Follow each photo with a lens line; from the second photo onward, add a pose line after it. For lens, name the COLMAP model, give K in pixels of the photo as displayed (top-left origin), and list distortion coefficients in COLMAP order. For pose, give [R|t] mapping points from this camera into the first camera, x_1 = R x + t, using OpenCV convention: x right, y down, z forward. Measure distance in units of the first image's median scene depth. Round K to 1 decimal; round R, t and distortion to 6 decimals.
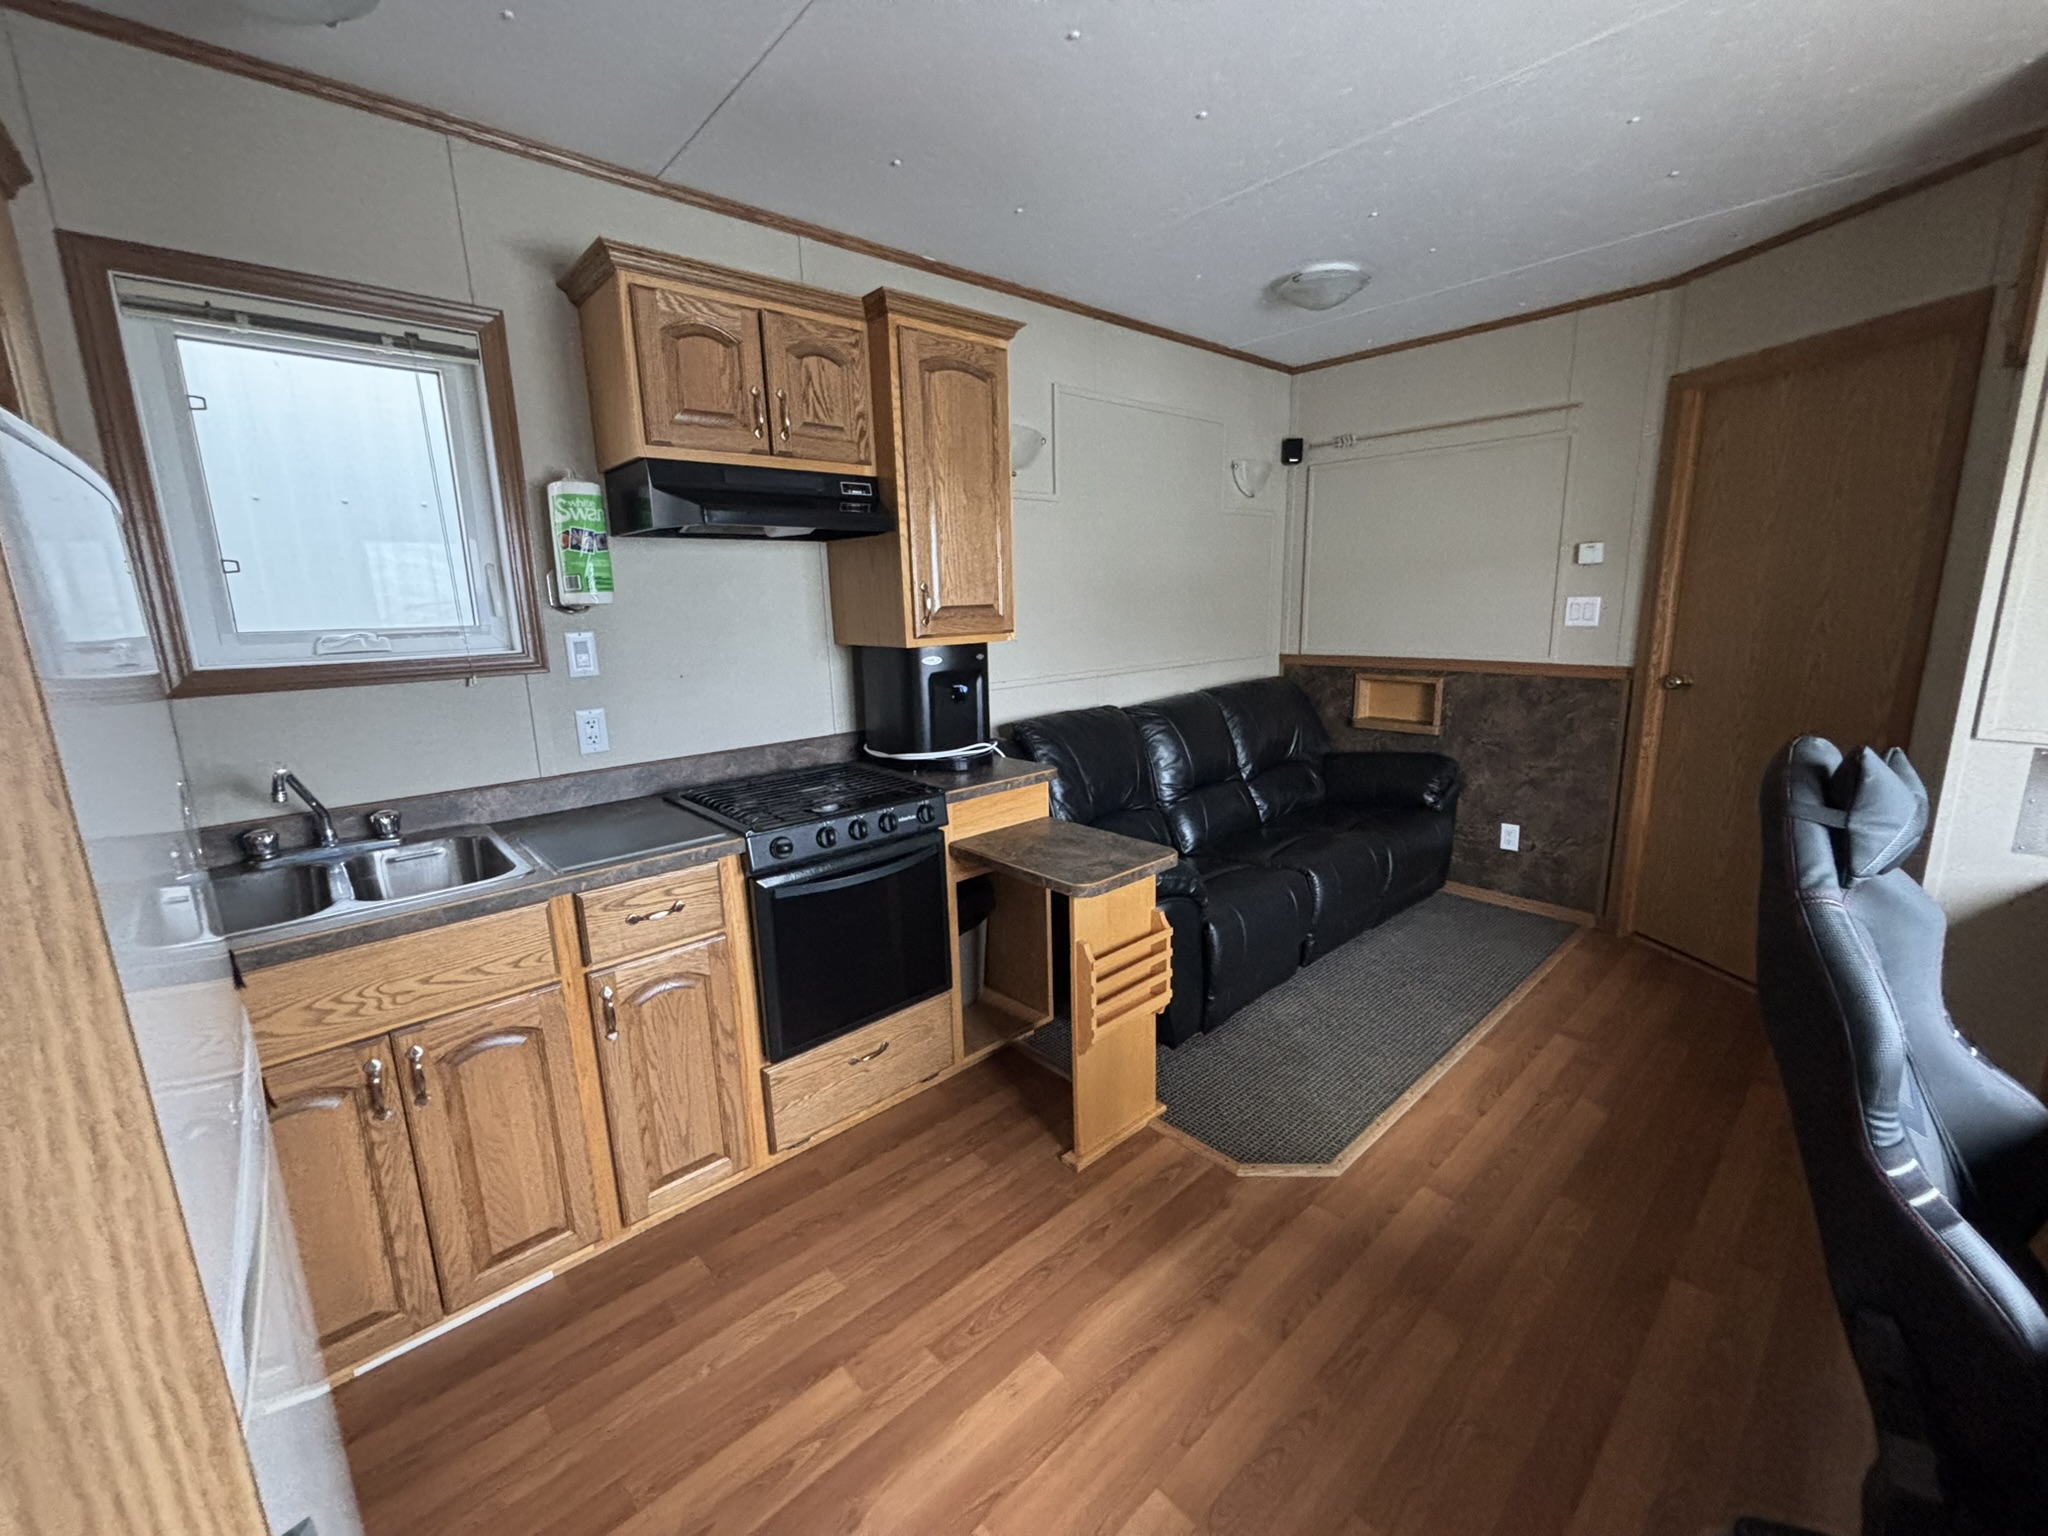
lens RADIAL K [[833.7, 0, 1019.7], [0, 833.7, 763.6], [0, 0, 1]] dist [0.000804, -0.000909]
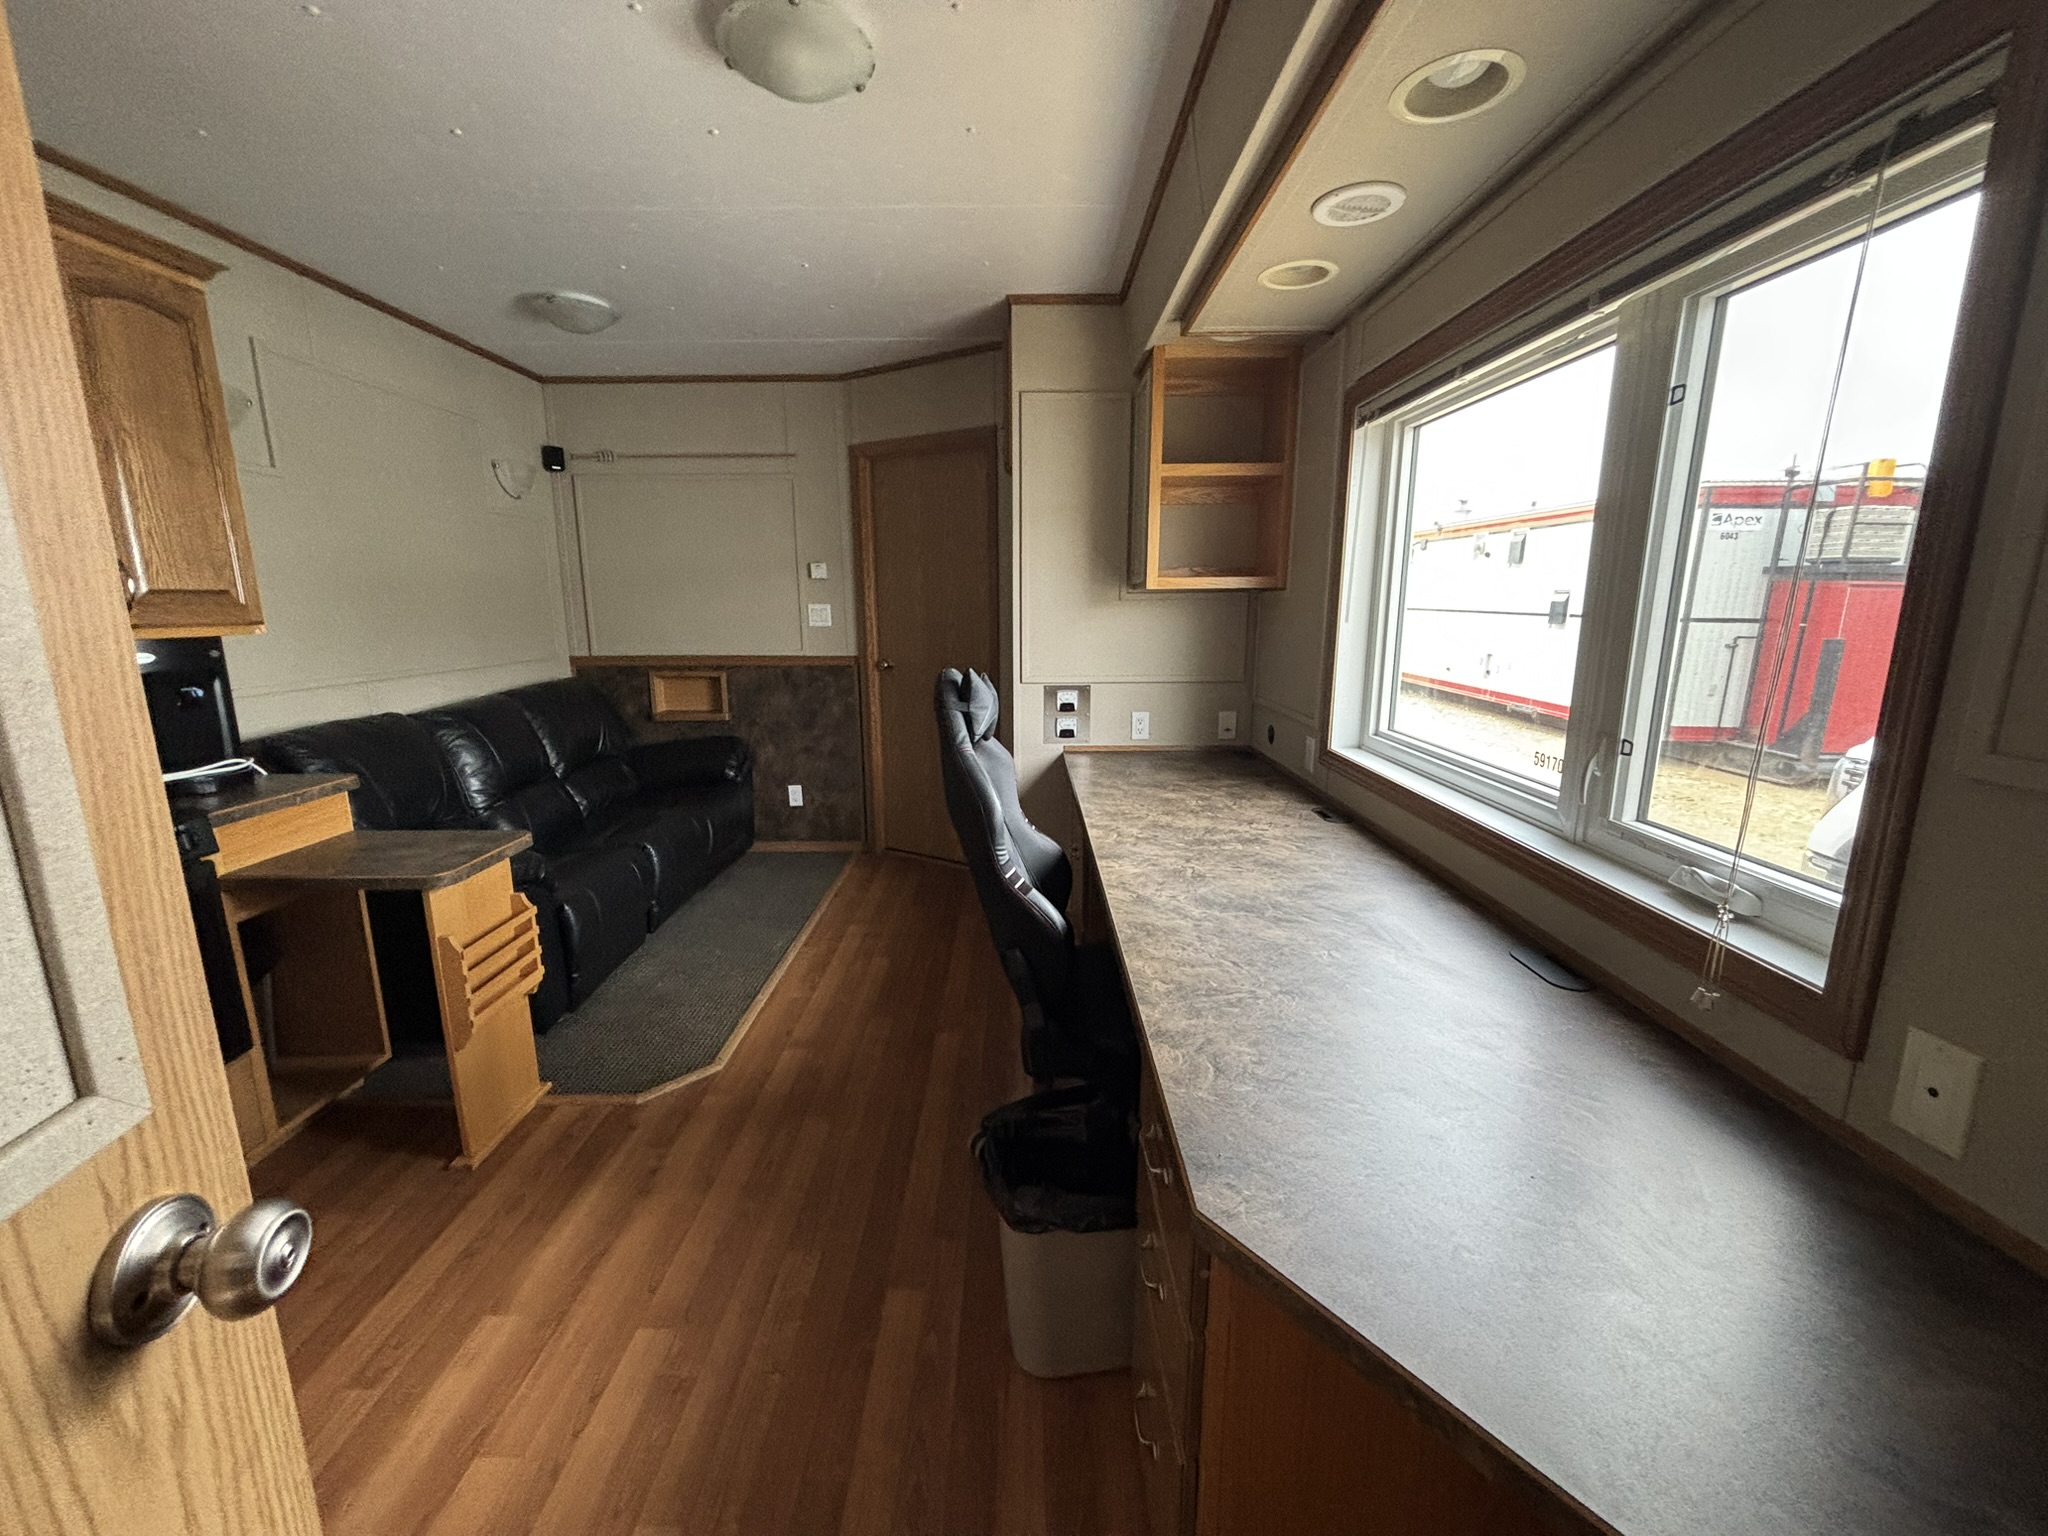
lens RADIAL K [[833.7, 0, 1028.4], [0, 833.7, 777.2], [0, 0, 1]] dist [0.000804, -0.000909]
pose [[0.666449, -0.128768, 0.734346, -0.141939], [0.131724, 0.989813, 0.054020, 0.057594], [-0.733822, 0.060730, 0.676622, -0.159692]]
